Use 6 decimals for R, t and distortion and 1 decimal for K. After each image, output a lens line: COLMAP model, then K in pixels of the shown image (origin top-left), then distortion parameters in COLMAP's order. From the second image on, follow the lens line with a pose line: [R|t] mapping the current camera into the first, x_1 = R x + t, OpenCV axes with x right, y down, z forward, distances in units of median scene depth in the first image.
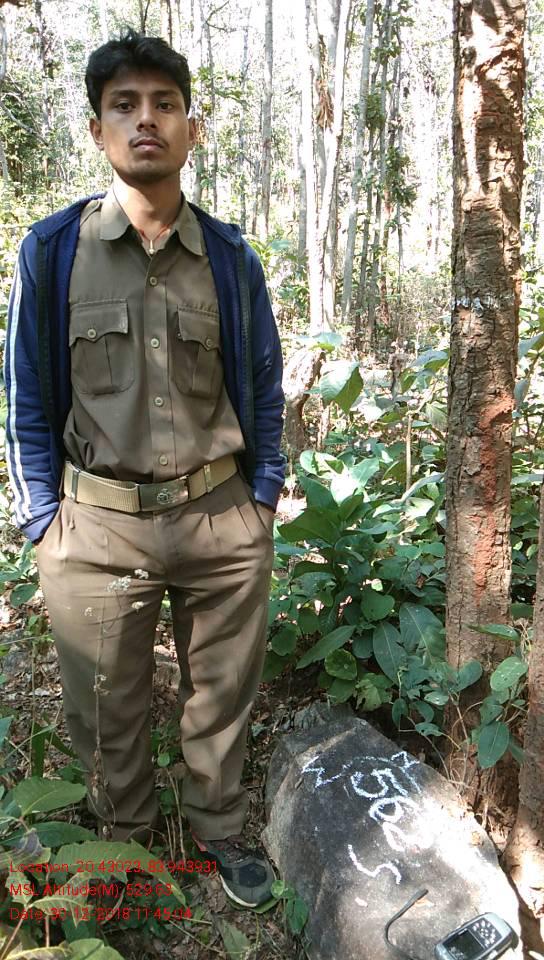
lens RADIAL K [[762.9, 0, 272.2], [0, 762.9, 481.8], [0, 0, 1]] dist [-0.040685, 0.052583]
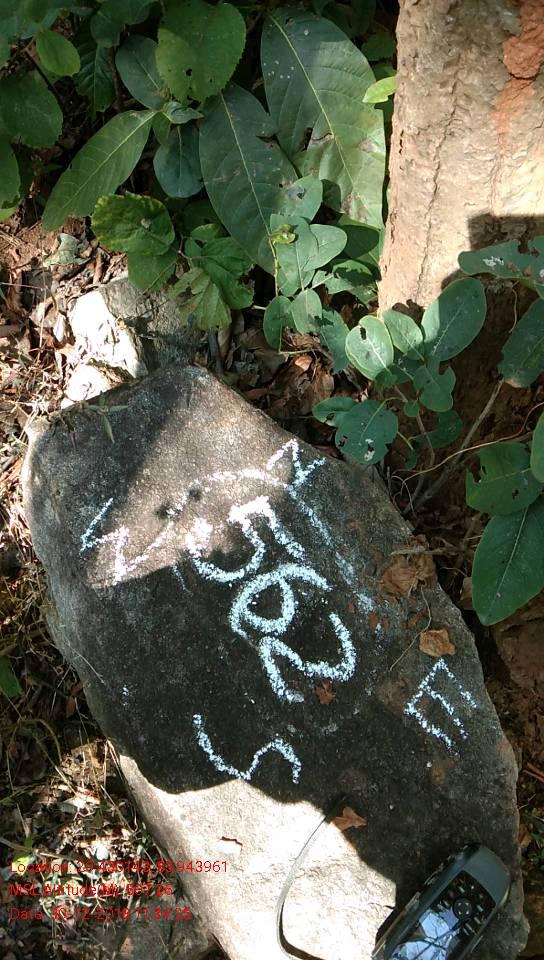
lens RADIAL K [[762.9, 0, 272.2], [0, 762.9, 481.8], [0, 0, 1]] dist [-0.040685, 0.052583]
pose [[0.982237, -0.184060, 0.036502, 0.151836], [0.078896, 0.581595, 0.809644, -0.012053], [-0.170253, -0.792382, 0.585786, 0.771568]]
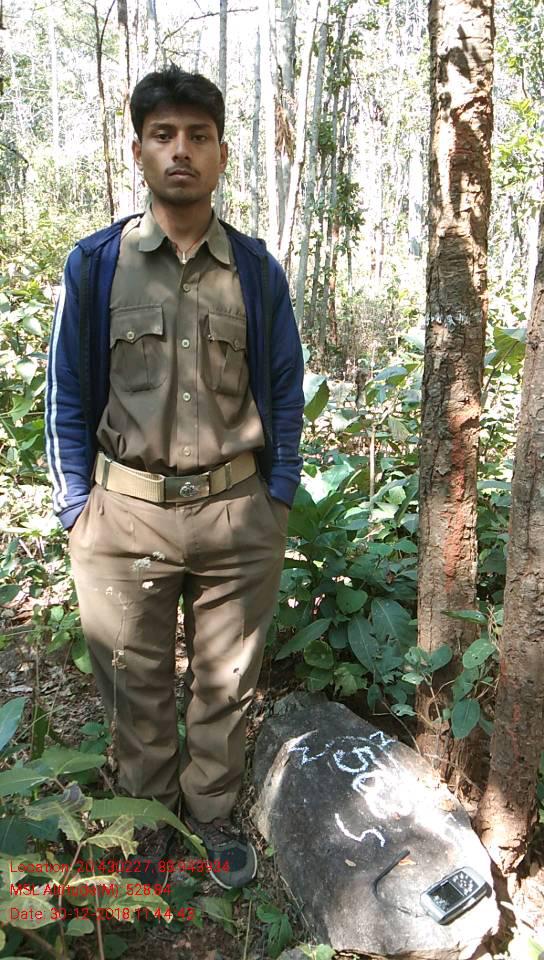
lens RADIAL K [[756.9, 0, 272.9], [0, 756.9, 483.4], [0, 0, 1]] dist [-0.003700, -0.006280]
pose [[0.997222, 0.003297, 0.074416, -0.066586], [-0.001656, 0.999754, -0.022108, 0.028458], [-0.074471, 0.021923, 0.996982, -0.077524]]
